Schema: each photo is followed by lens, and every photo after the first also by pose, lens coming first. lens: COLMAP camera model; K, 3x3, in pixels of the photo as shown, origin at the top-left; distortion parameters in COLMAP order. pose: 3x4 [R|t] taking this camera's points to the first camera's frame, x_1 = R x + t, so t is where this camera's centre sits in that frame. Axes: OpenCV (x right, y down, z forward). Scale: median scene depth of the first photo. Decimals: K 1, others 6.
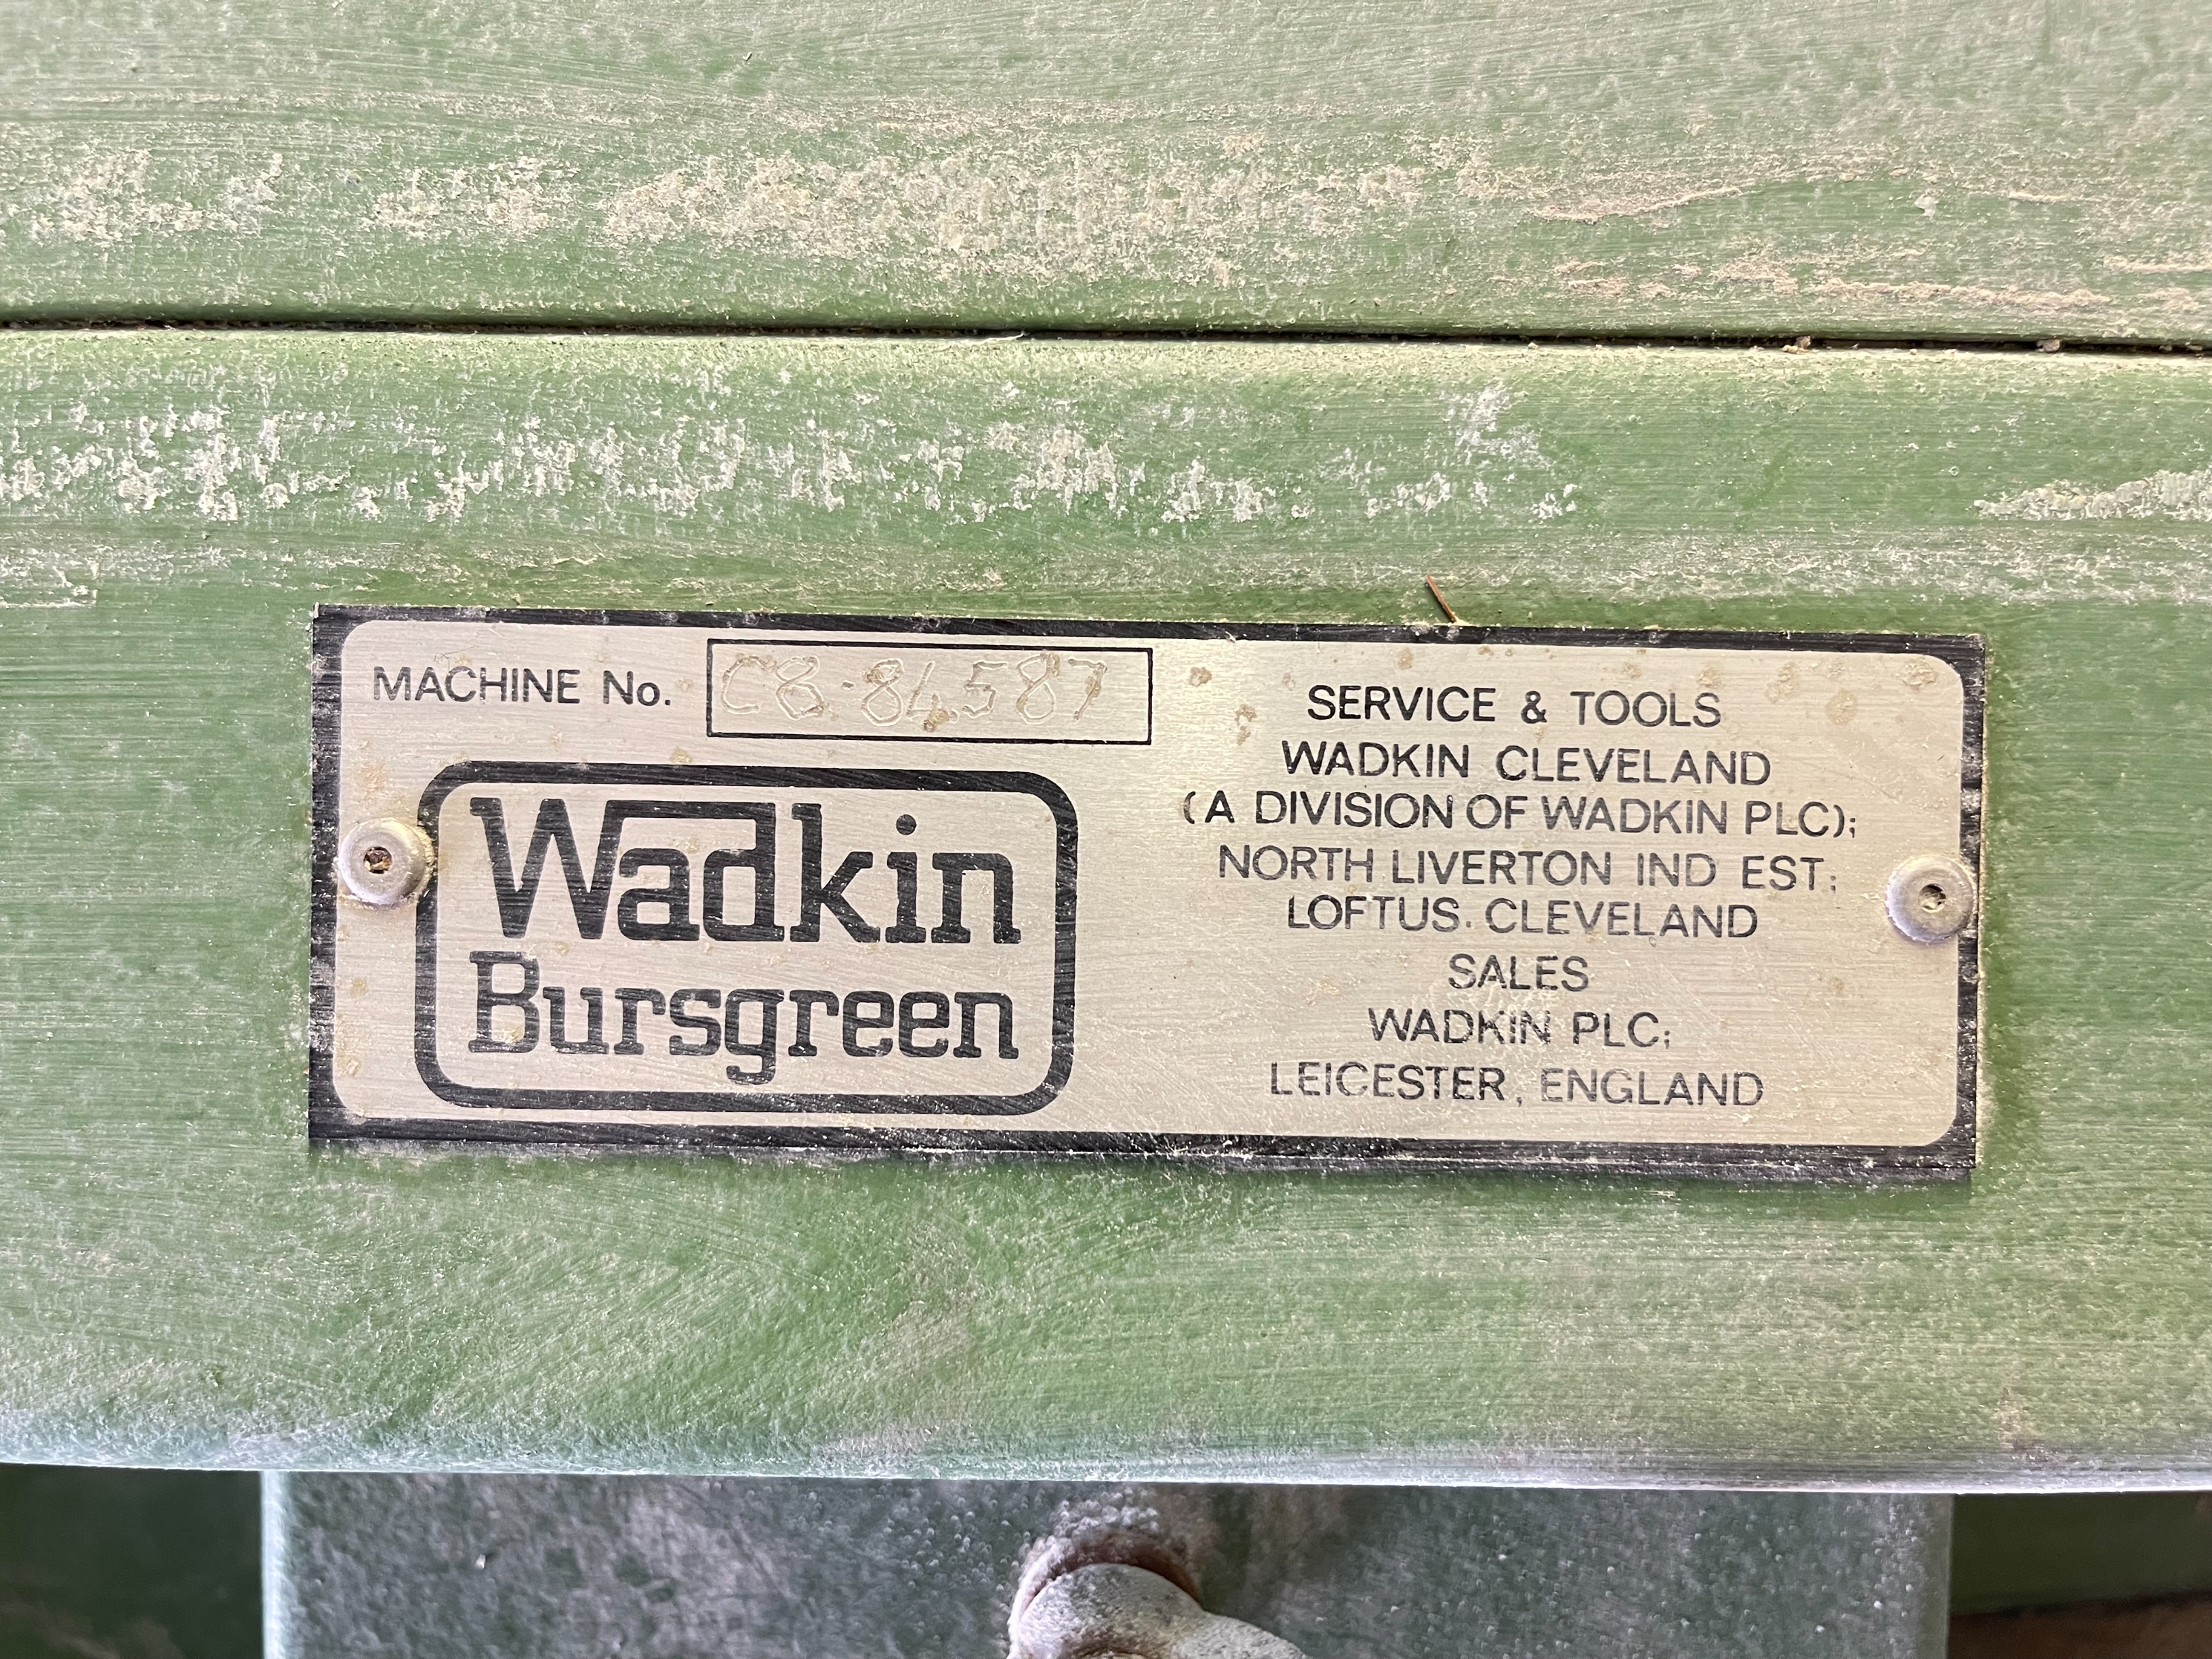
lens RADIAL K [[1705.3, 0, 1106.0], [0, 1705.3, 829.5], [0, 0, 1]] dist [0.003269, -0.004174]
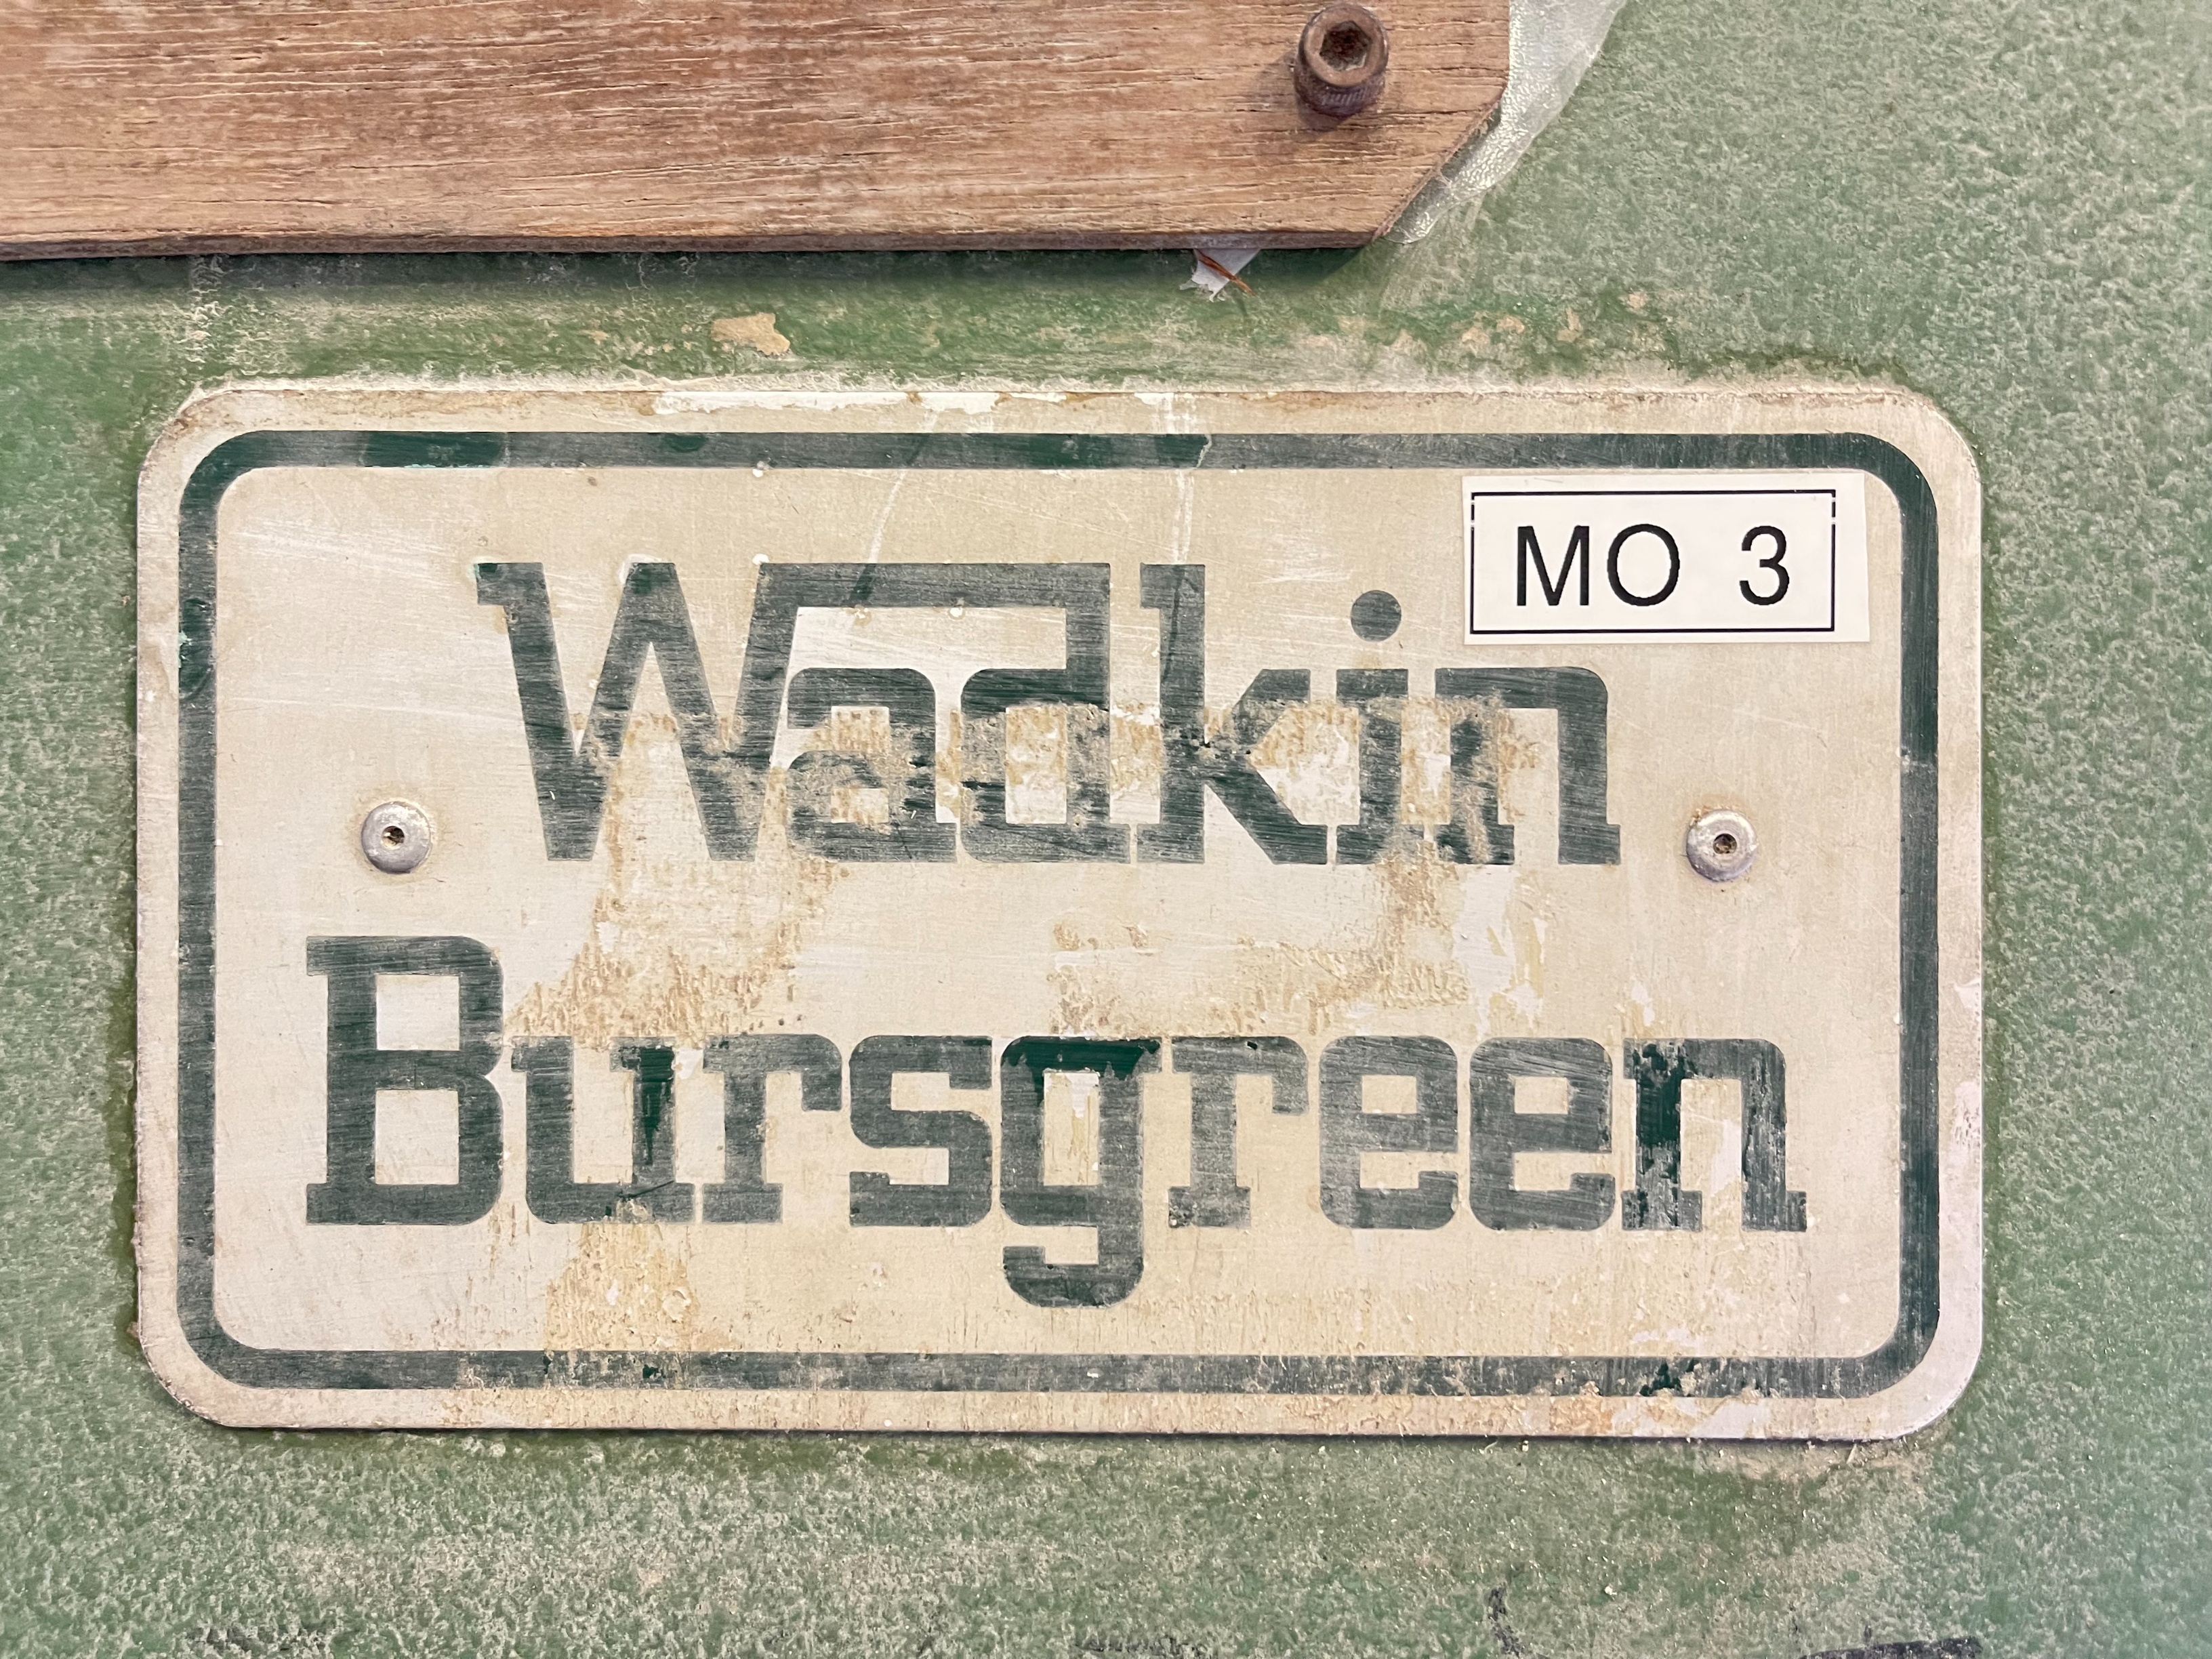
lens RADIAL K [[1705.3, 0, 1106.0], [0, 1705.3, 829.5], [0, 0, 1]] dist [0.003269, -0.004174]
pose [[0.984226, 0.001052, -0.176915, -0.134890], [0.015134, 0.995816, 0.090116, 0.016662], [0.176270, -0.091371, 0.980092, 0.642812]]
